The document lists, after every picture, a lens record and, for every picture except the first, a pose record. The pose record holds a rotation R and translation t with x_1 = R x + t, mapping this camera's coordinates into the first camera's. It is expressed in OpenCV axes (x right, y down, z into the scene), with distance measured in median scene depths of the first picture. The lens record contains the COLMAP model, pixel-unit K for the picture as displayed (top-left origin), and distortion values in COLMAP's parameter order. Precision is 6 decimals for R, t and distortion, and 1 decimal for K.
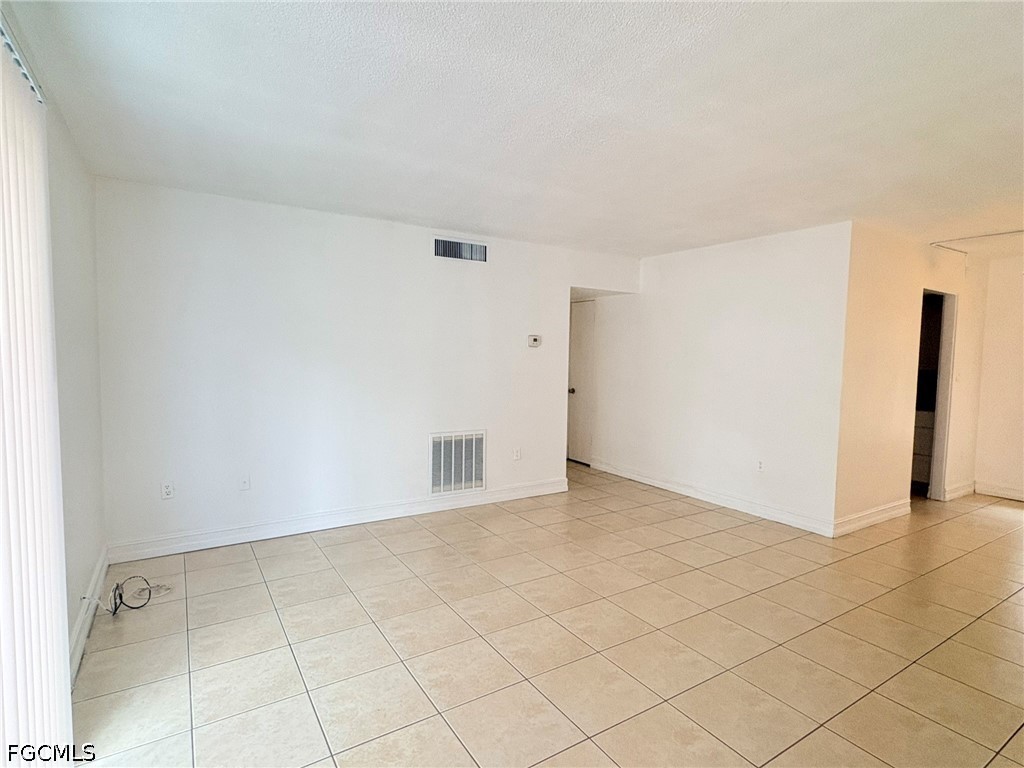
lens RADIAL K [[538.0, 0, 506.3], [0, 538.0, 387.9], [0, 0, 1]] dist [0.000724, 0.000981]
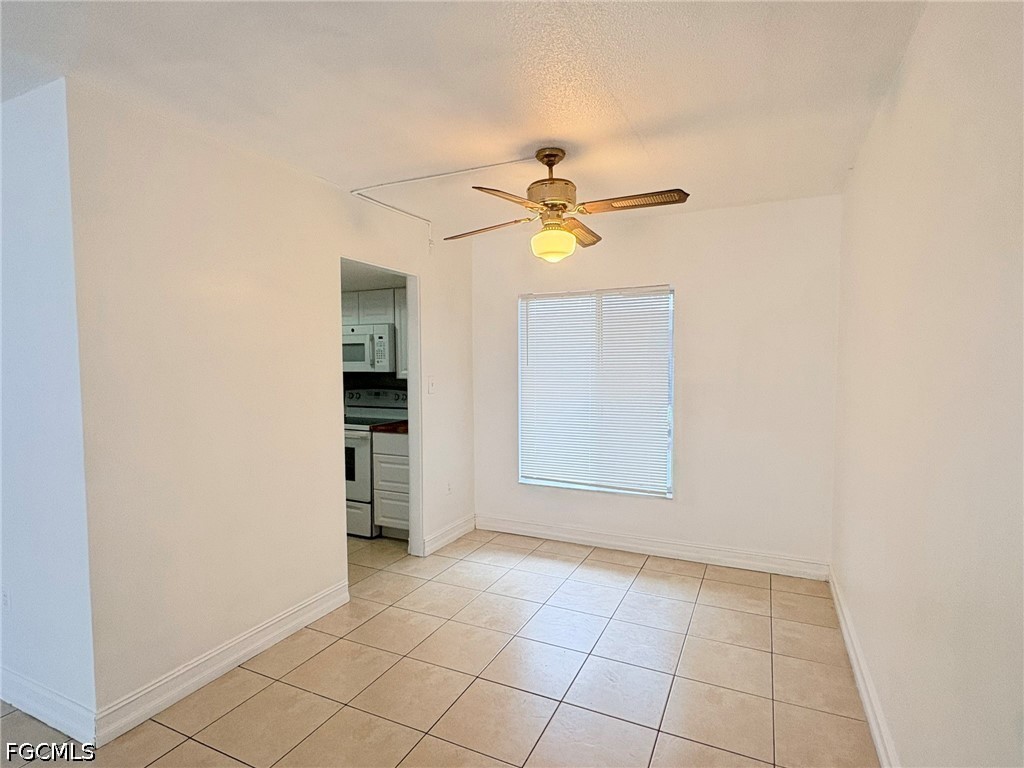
lens RADIAL K [[538.0, 0, 516.1], [0, 538.0, 395.3], [0, 0, 1]] dist [0.000724, 0.000981]
pose [[0.844775, -0.055189, 0.532268, 0.601835], [0.048325, 0.998471, 0.026830, -0.027096], [-0.532935, 0.003057, 0.846150, 0.342854]]
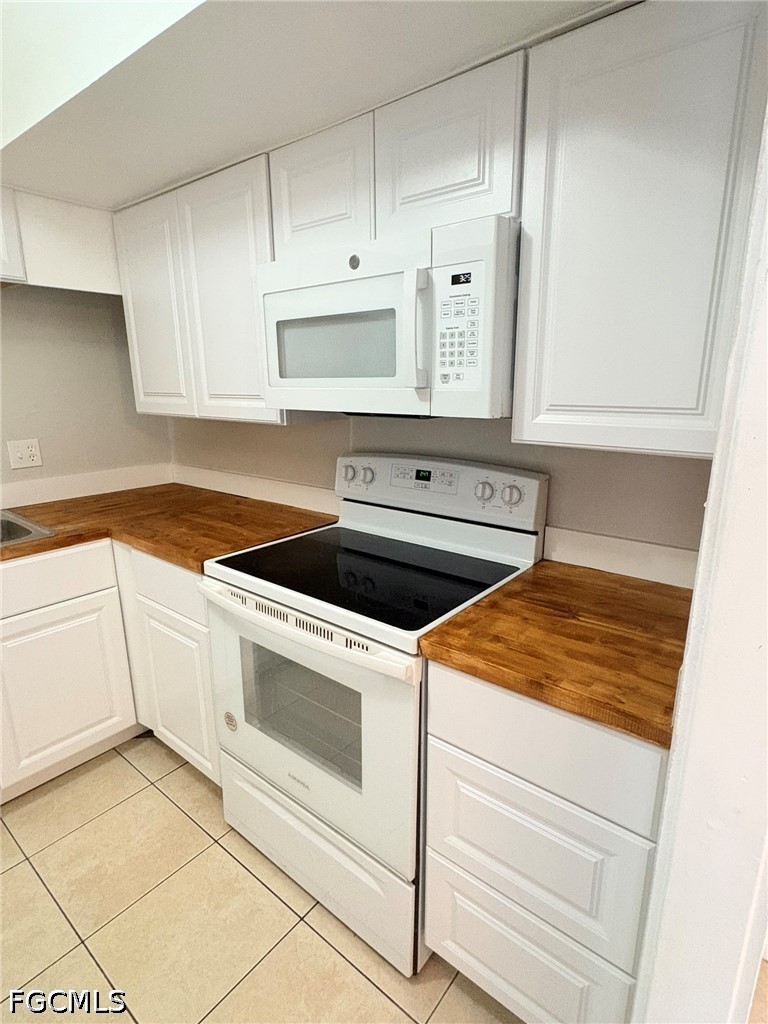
lens RADIAL K [[538.0, 0, 384.4], [0, 538.0, 512.0], [0, 0, 1]] dist [0.000724, 0.000981]
pose [[0.949237, -0.099322, 0.298468, 0.770741], [0.043244, 0.981037, 0.188933, -0.055227], [-0.311574, -0.166435, 0.935532, 0.948698]]
